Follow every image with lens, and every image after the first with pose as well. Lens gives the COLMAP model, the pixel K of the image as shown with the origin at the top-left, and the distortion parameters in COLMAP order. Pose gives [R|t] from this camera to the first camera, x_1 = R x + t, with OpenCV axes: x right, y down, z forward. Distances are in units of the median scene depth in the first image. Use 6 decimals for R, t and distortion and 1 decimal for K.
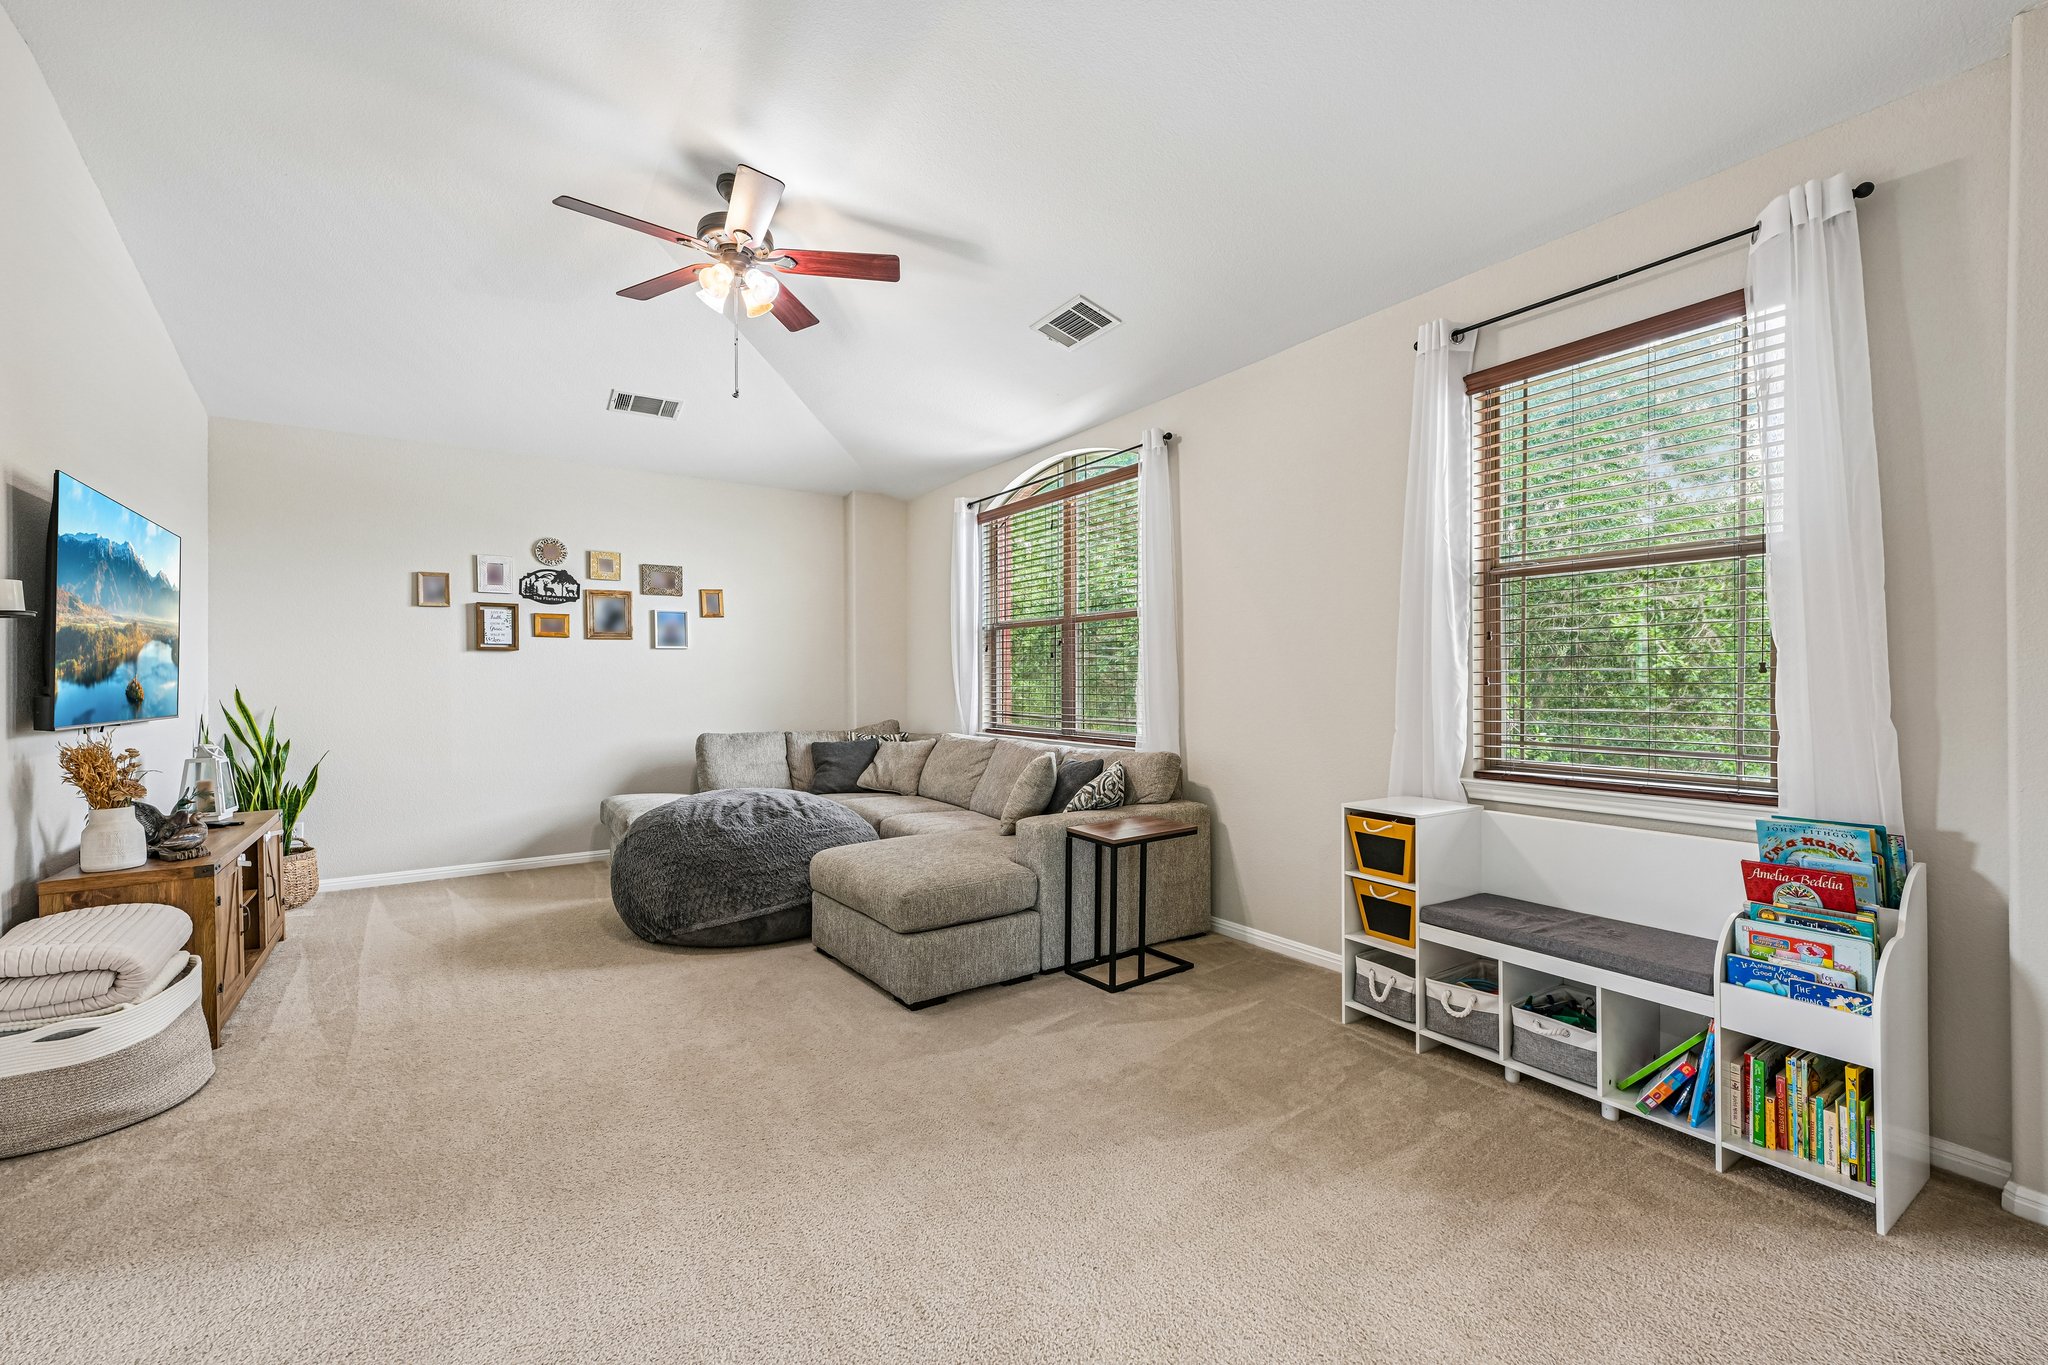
lens RADIAL K [[831.6, 0, 1024.0], [0, 831.6, 682.5], [0, 0, 1]] dist [0.000273, 0.000029]
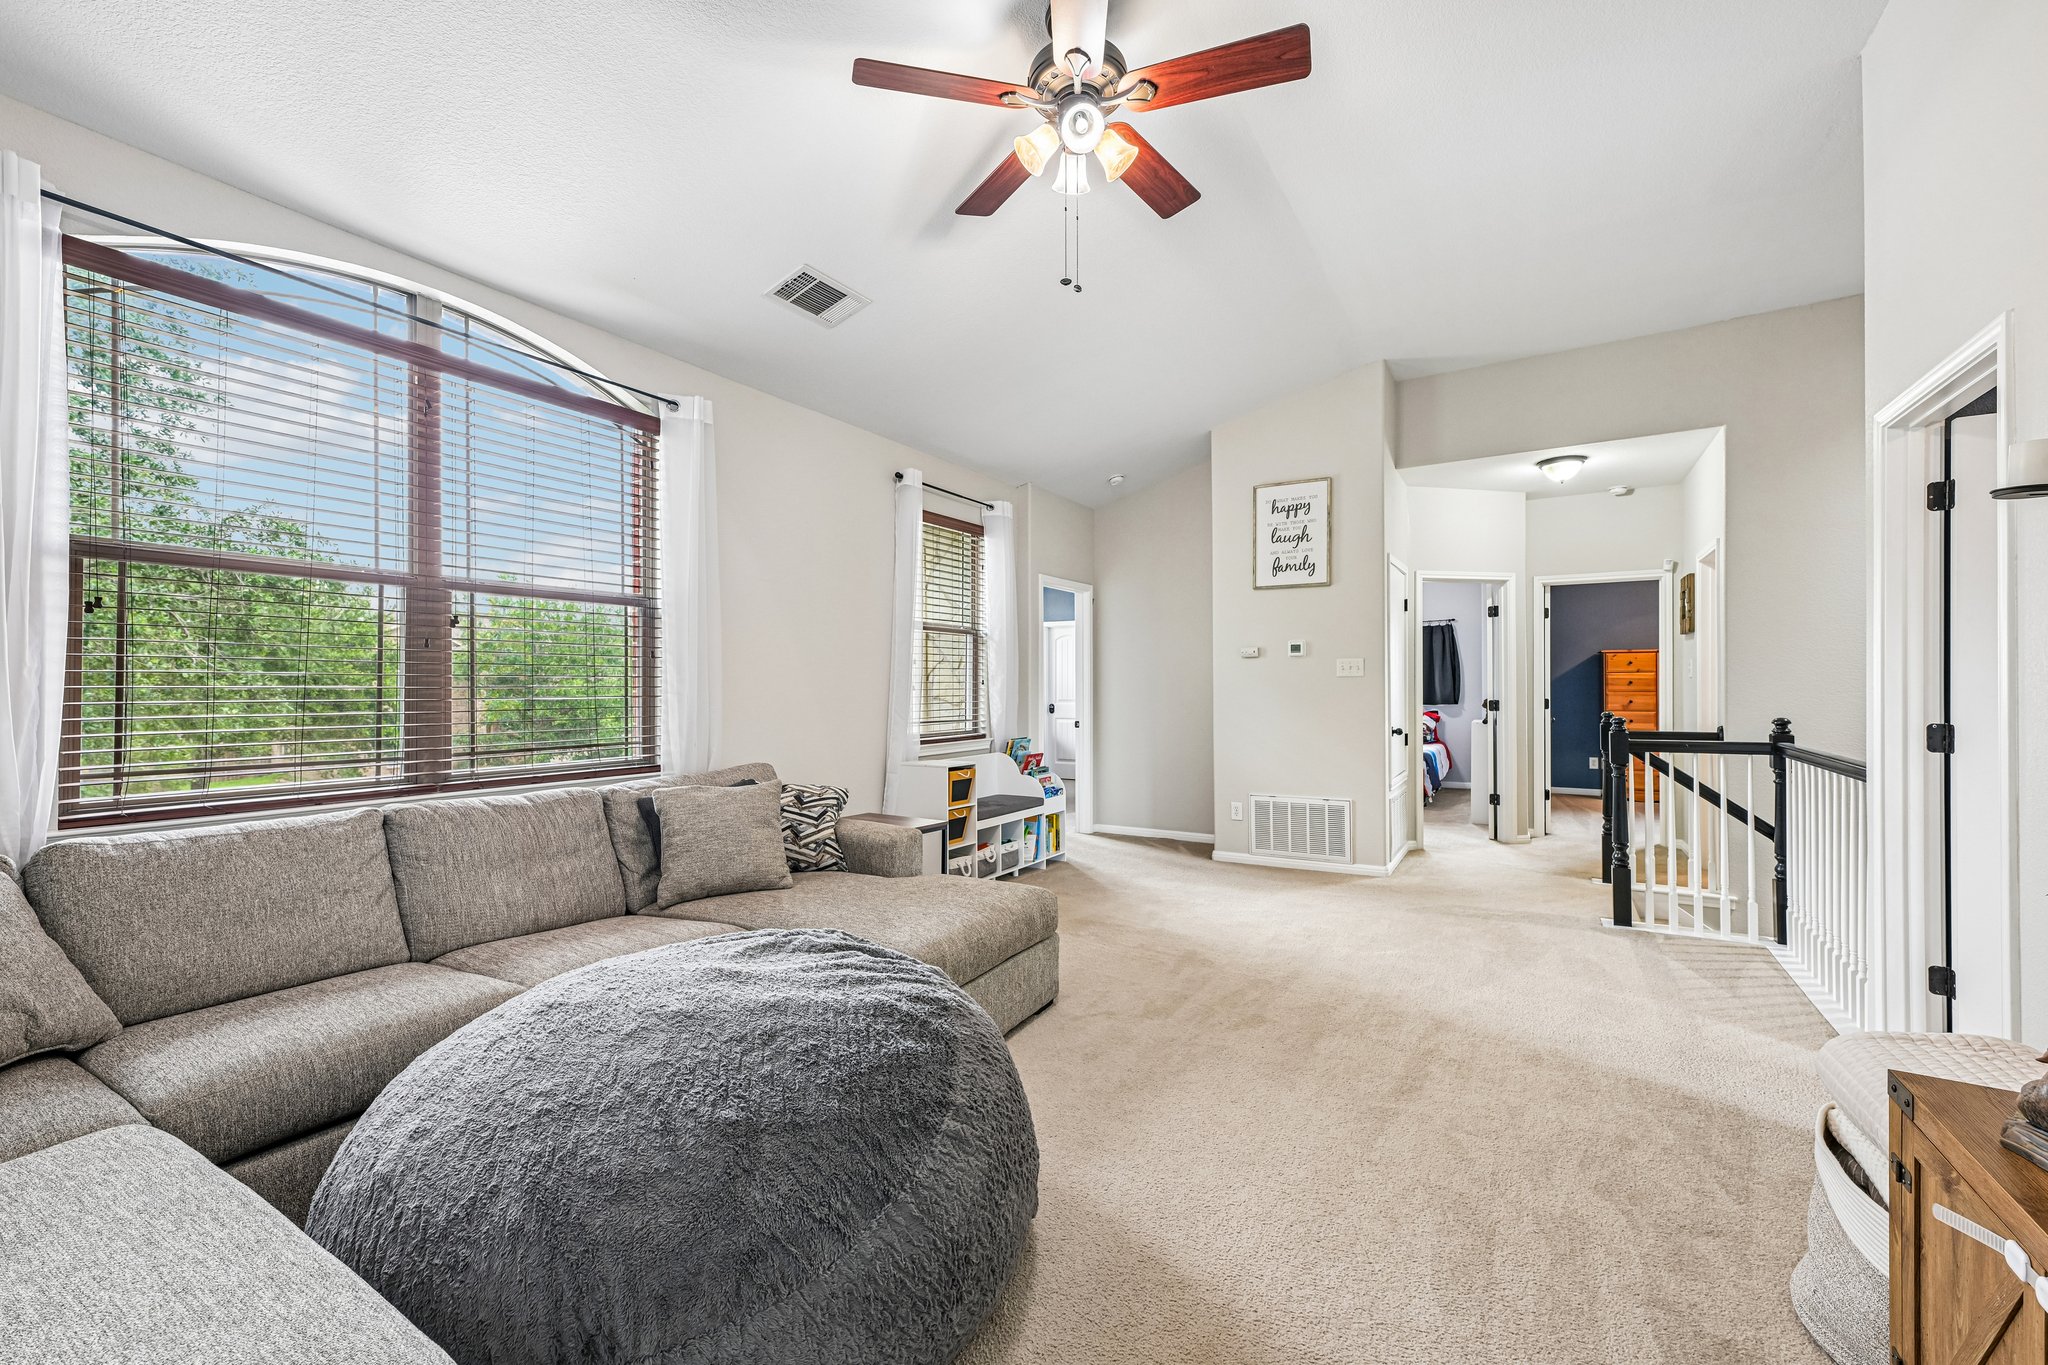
lens RADIAL K [[831.6, 0, 1024.0], [0, 831.6, 682.5], [0, 0, 1]] dist [0.000273, 0.000029]
pose [[-0.414623, 0.006870, 0.909968, -0.708292], [0.005381, 0.999973, -0.005097, -0.001987], [-0.909978, 0.002783, -0.414648, 0.965090]]
